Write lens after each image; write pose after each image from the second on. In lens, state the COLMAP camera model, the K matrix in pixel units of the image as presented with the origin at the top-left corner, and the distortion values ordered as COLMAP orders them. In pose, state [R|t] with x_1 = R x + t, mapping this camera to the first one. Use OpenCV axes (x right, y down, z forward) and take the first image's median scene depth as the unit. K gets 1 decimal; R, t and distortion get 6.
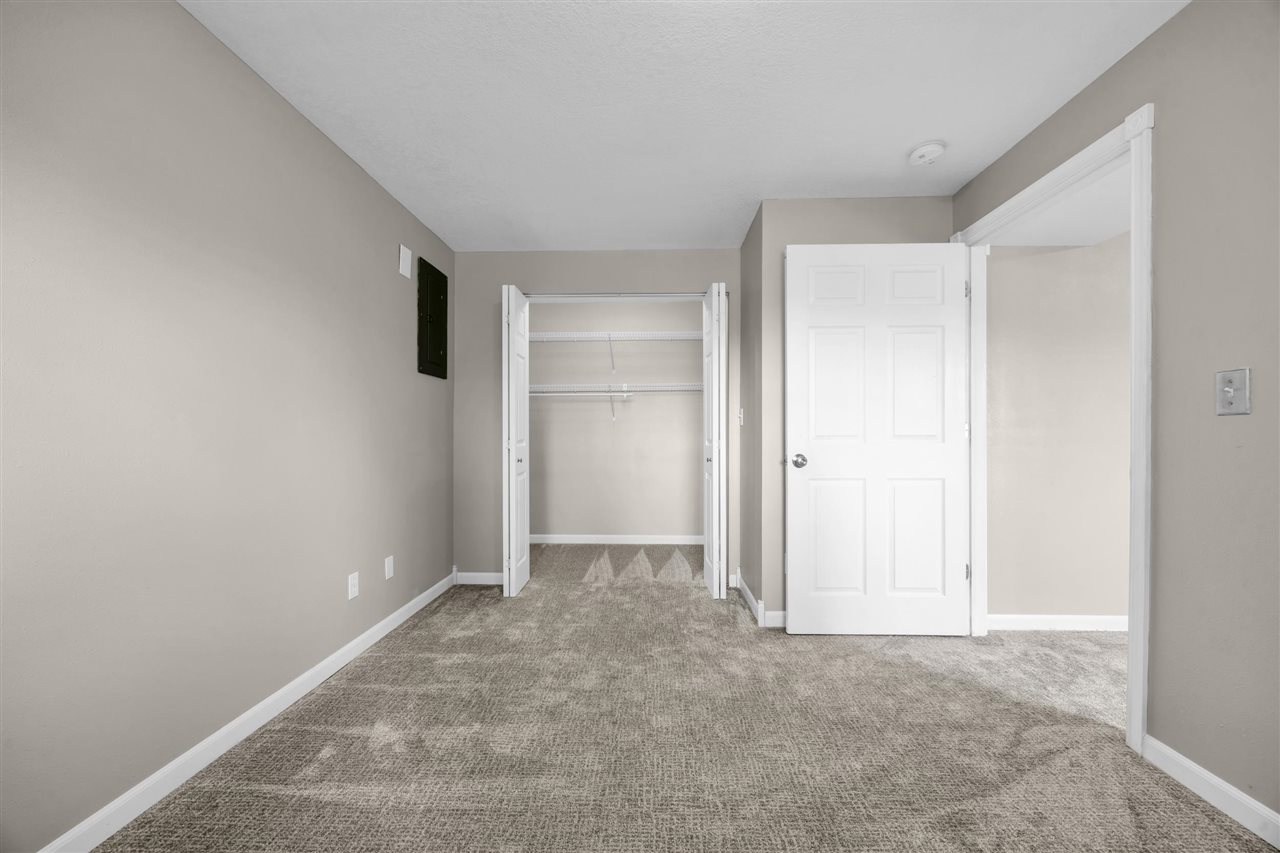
lens RADIAL K [[492.0, 0, 642.6], [0, 492.0, 429.4], [0, 0, 1]] dist [-0.000294, 0.000049]
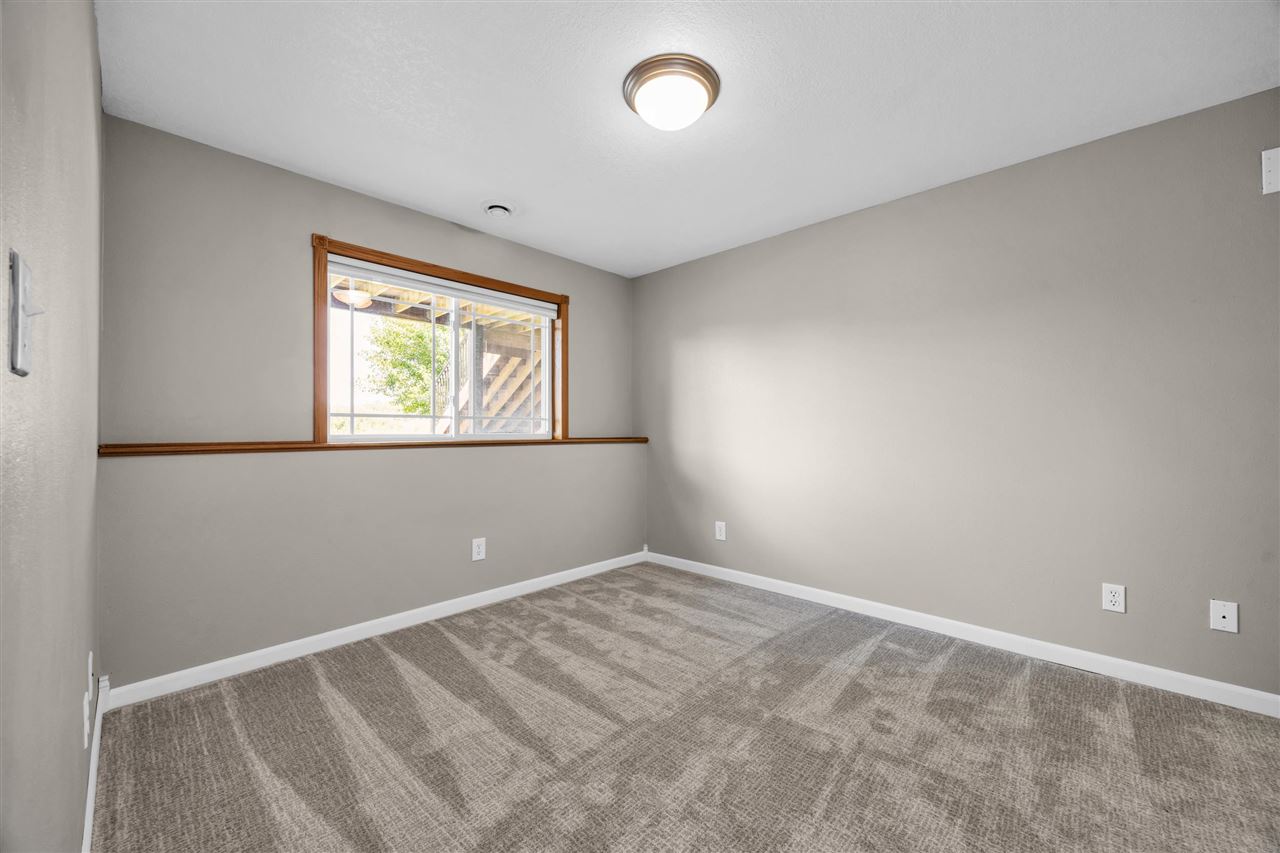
lens RADIAL K [[492.0, 0, 641.8], [0, 492.0, 430.9], [0, 0, 1]] dist [-0.000294, 0.000049]
pose [[-0.671323, -0.003169, -0.741158, 0.894291], [0.004174, 0.999959, -0.008057, 0.015944], [0.741153, -0.008503, -0.671282, 1.281154]]
